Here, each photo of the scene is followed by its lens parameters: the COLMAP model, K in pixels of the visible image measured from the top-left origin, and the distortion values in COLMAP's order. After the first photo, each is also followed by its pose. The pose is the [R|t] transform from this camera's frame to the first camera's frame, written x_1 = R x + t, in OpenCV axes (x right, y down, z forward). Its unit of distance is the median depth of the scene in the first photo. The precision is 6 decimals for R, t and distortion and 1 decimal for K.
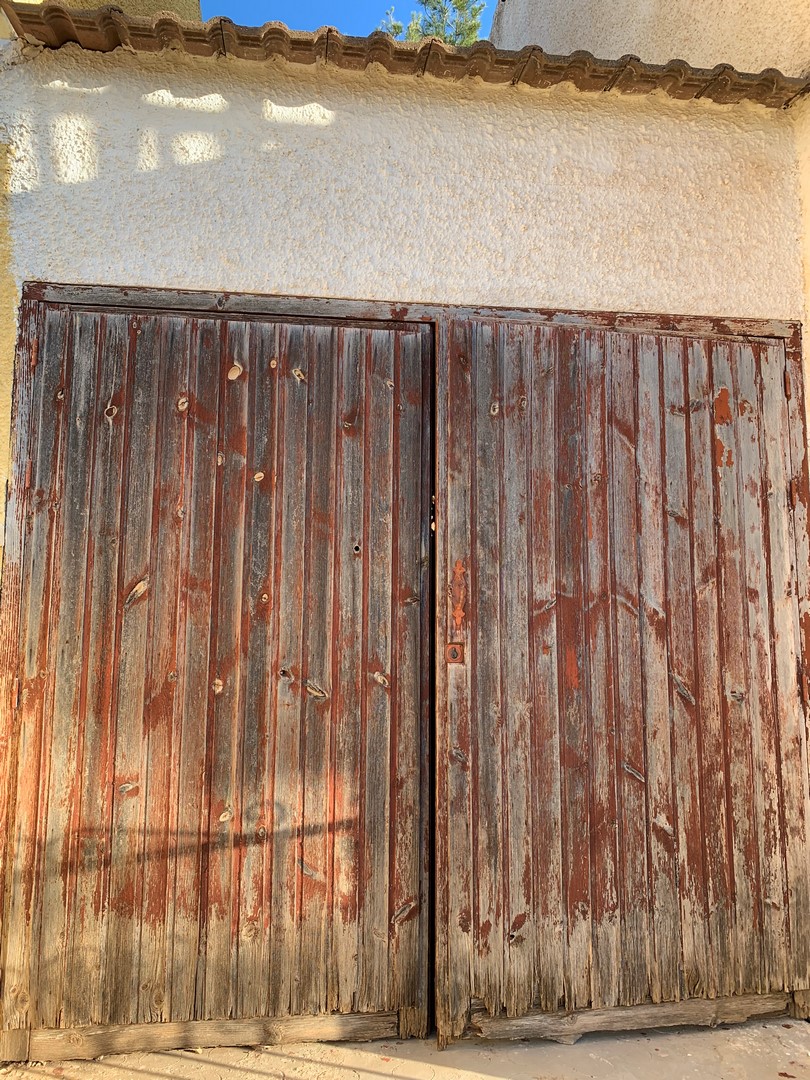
lens RADIAL K [[804.0, 0, 422.3], [0, 804.0, 541.7], [0, 0, 1]] dist [0.020522, -0.011835]
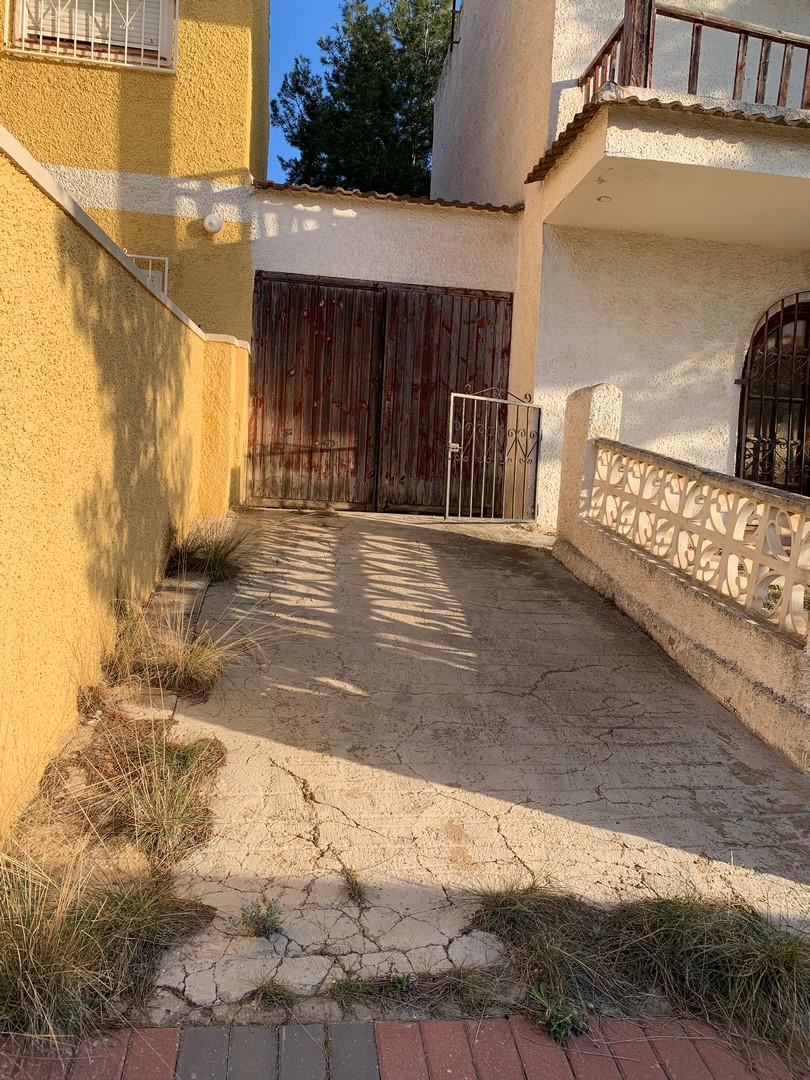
lens RADIAL K [[804.0, 0, 422.3], [0, 804.0, 541.7], [0, 0, 1]] dist [0.020522, -0.011835]
pose [[0.998650, 0.050109, 0.013694, 0.161769], [-0.051812, 0.979781, 0.193246, 0.070764], [-0.003733, -0.193694, 0.981055, -2.275917]]
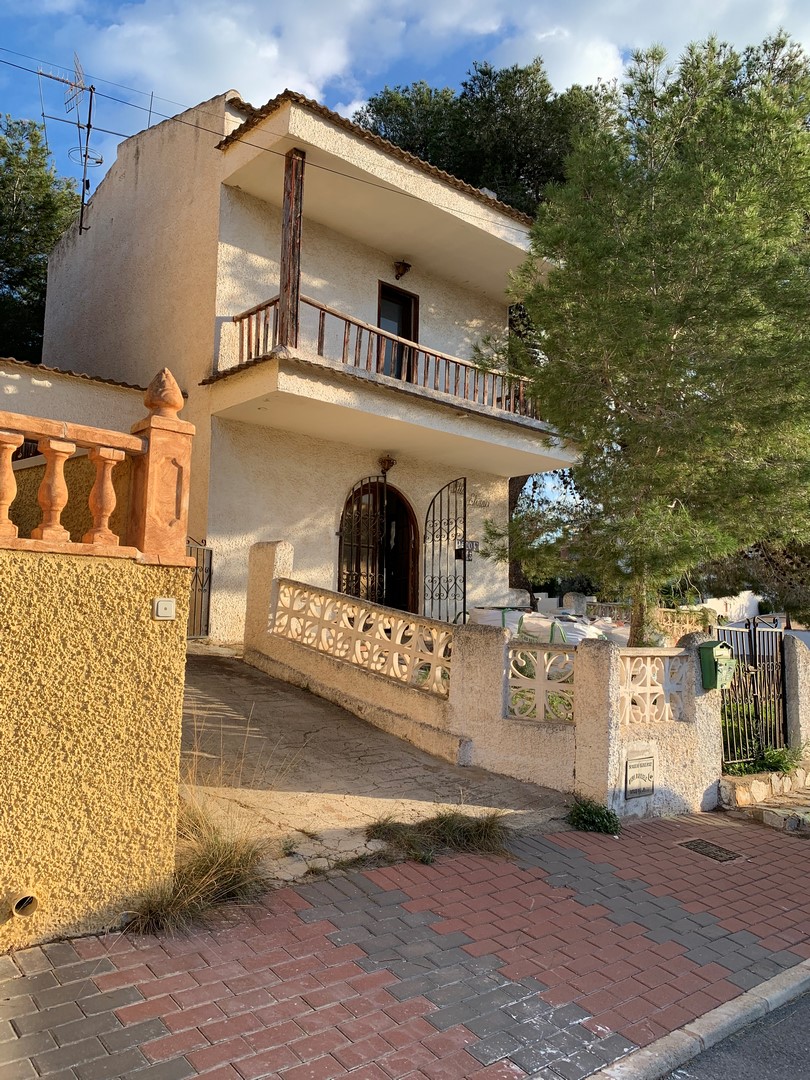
lens RADIAL K [[835.2, 0, 405.0], [0, 835.2, 540.0], [0, 0, 1]] dist [0.095007, -0.002905]
pose [[0.820920, 0.076076, 0.565954, -0.959361], [-0.104677, 0.994340, 0.018174, -0.087628], [-0.561368, -0.074162, 0.824237, -3.182865]]
